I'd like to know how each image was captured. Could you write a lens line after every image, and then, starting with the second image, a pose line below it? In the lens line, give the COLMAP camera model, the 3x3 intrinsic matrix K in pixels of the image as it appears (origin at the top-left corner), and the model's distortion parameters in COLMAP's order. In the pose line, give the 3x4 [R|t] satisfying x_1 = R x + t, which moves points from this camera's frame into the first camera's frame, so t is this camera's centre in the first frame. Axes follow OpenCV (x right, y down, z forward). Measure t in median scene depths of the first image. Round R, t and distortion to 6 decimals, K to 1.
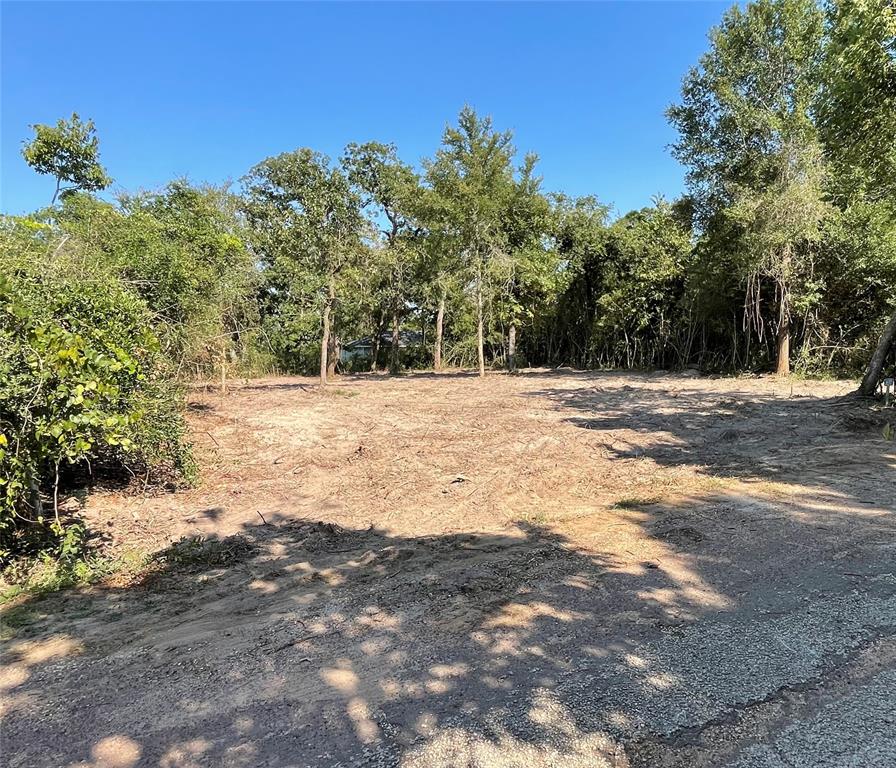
lens RADIAL K [[645.5, 0, 448.0], [0, 645.5, 384.0], [0, 0, 1]] dist [-0.003079, 0.001280]
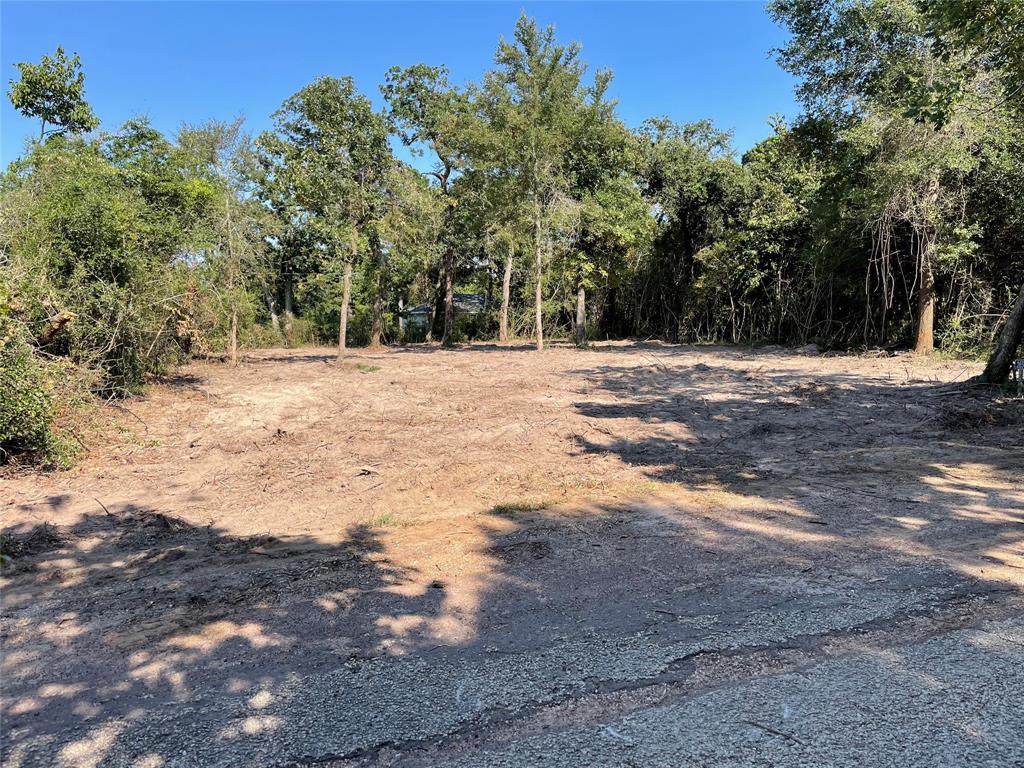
lens RADIAL K [[781.0, 0, 511.5], [0, 781.0, 367.1], [0, 0, 1]] dist [0.096697, -0.139696]
pose [[0.985893, 0.017125, -0.166498, 0.180861], [-0.015468, 0.999817, 0.011246, -0.000647], [0.166661, -0.008512, 0.985978, 0.017781]]
